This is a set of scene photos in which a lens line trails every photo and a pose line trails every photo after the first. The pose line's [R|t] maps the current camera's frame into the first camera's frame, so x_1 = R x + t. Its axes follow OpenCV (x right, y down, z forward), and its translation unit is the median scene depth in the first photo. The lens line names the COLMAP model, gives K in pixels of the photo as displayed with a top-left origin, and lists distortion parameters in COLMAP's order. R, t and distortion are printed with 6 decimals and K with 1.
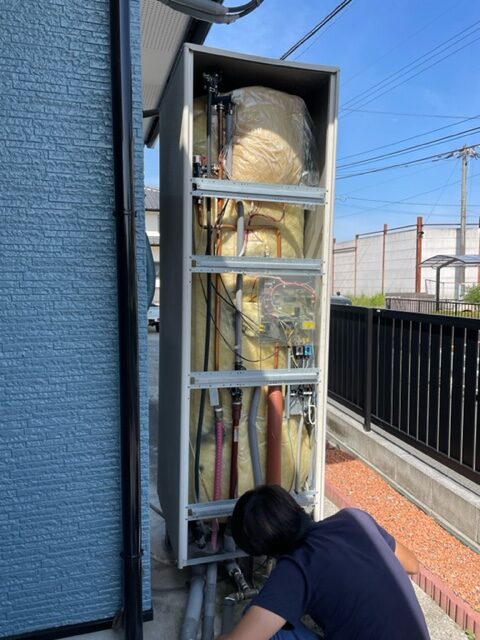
lens RADIAL K [[481.4, 0, 240.0], [0, 481.4, 320.0], [0, 0, 1]] dist [-0.005006, -0.003576]
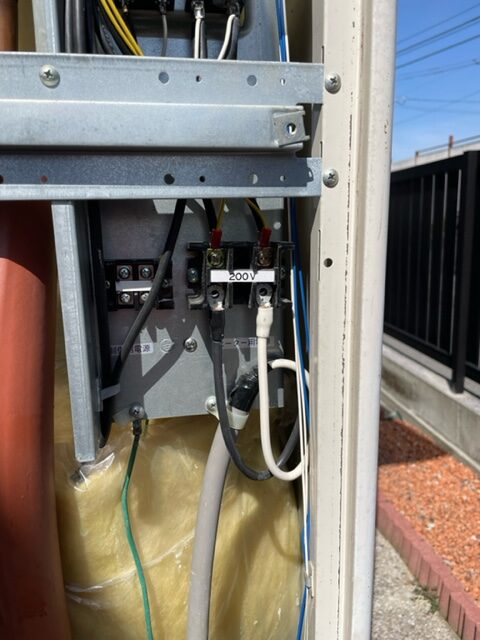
lens RADIAL K [[481.4, 0, 240.0], [0, 481.4, 320.0], [0, 0, 1]] dist [-0.005006, -0.003576]
pose [[0.994057, -0.017217, -0.107494, 0.081319], [0.030099, 0.992391, 0.119391, 0.077741], [0.104620, -0.121917, 0.987011, 0.451817]]
